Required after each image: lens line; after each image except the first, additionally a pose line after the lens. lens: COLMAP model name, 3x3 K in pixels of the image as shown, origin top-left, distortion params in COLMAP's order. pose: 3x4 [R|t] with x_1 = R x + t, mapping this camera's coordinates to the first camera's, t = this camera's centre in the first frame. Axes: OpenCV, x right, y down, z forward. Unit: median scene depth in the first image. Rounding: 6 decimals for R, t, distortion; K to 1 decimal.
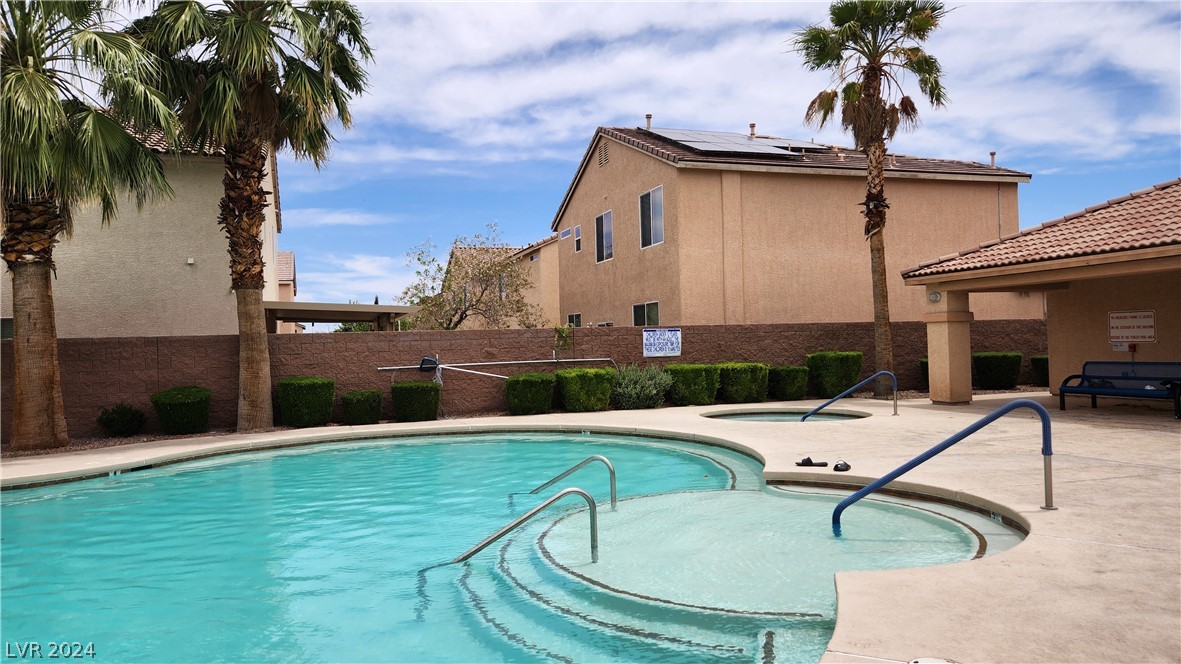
lens RADIAL K [[766.7, 0, 590.5], [0, 766.7, 332.0], [0, 0, 1]] dist [0.091717, -0.091003]
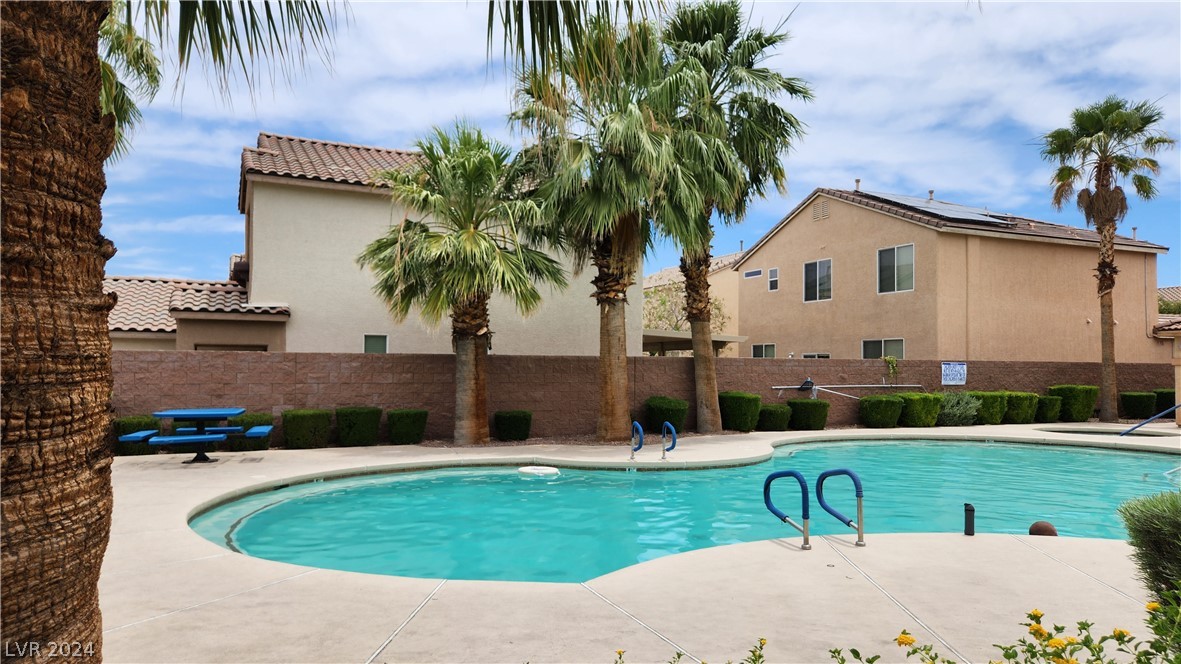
lens RADIAL K [[792.8, 0, 590.5], [0, 792.8, 332.0], [0, 0, 1]] dist [0.028361, -0.002405]
pose [[0.993679, 0.036748, 0.106069, -0.605929], [-0.033265, 0.998854, -0.034419, 0.010065], [-0.107213, 0.030674, 0.993763, -0.212626]]
